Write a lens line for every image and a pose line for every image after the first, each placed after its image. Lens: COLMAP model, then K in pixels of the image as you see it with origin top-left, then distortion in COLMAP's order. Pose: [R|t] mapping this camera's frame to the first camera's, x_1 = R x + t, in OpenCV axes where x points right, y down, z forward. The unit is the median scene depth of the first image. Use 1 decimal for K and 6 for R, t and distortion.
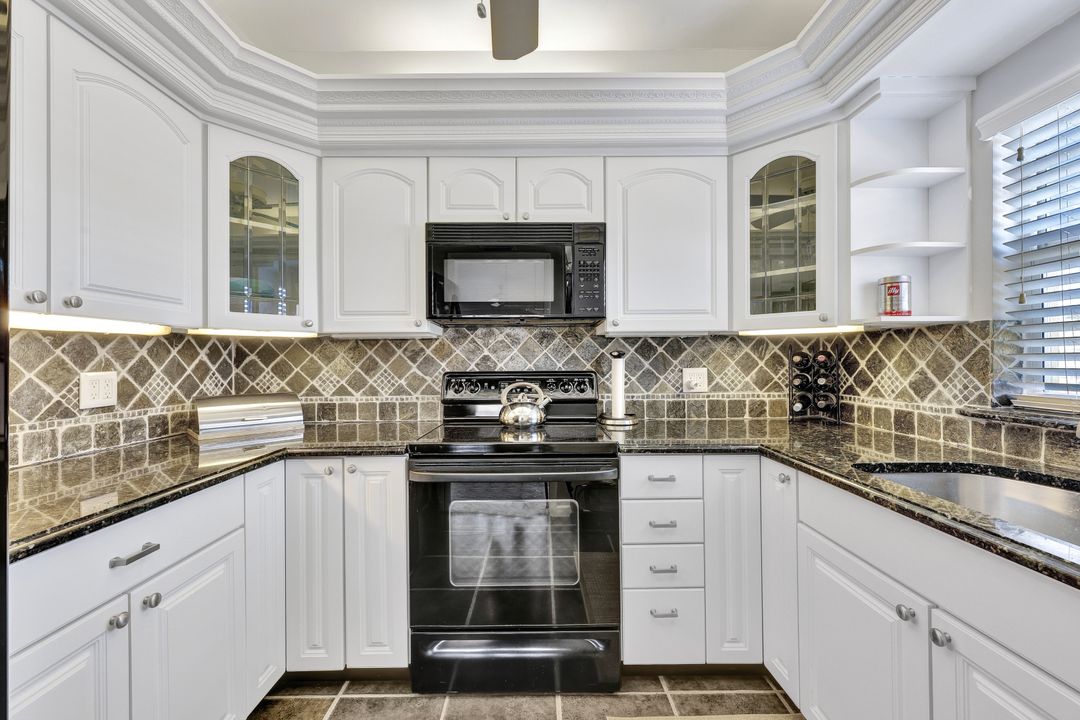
lens RADIAL K [[435.6, 0, 549.6], [0, 435.6, 360.7], [0, 0, 1]] dist [-0.001184, -0.000040]
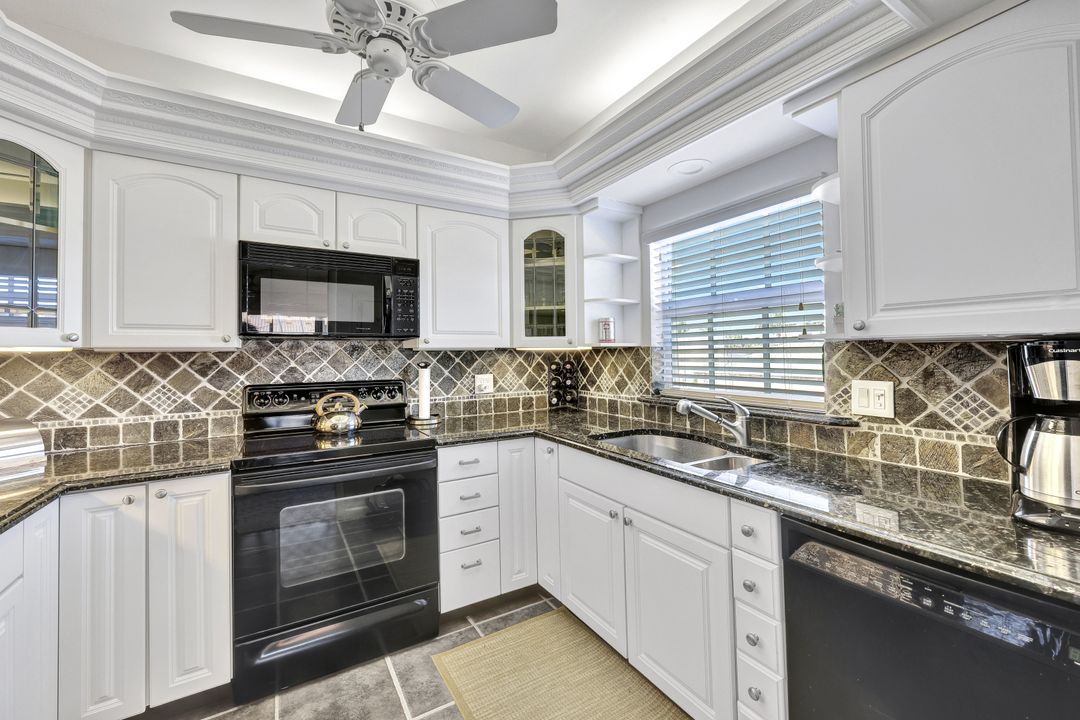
lens RADIAL K [[443.2, 0, 538.1], [0, 443.2, 339.4], [0, 0, 1]] dist [-0.000297, -0.000095]
pose [[0.873122, 0.007762, 0.487440, -0.182042], [0.009152, 0.999436, -0.032309, -0.047391], [-0.487416, 0.032671, 0.872559, -0.242358]]
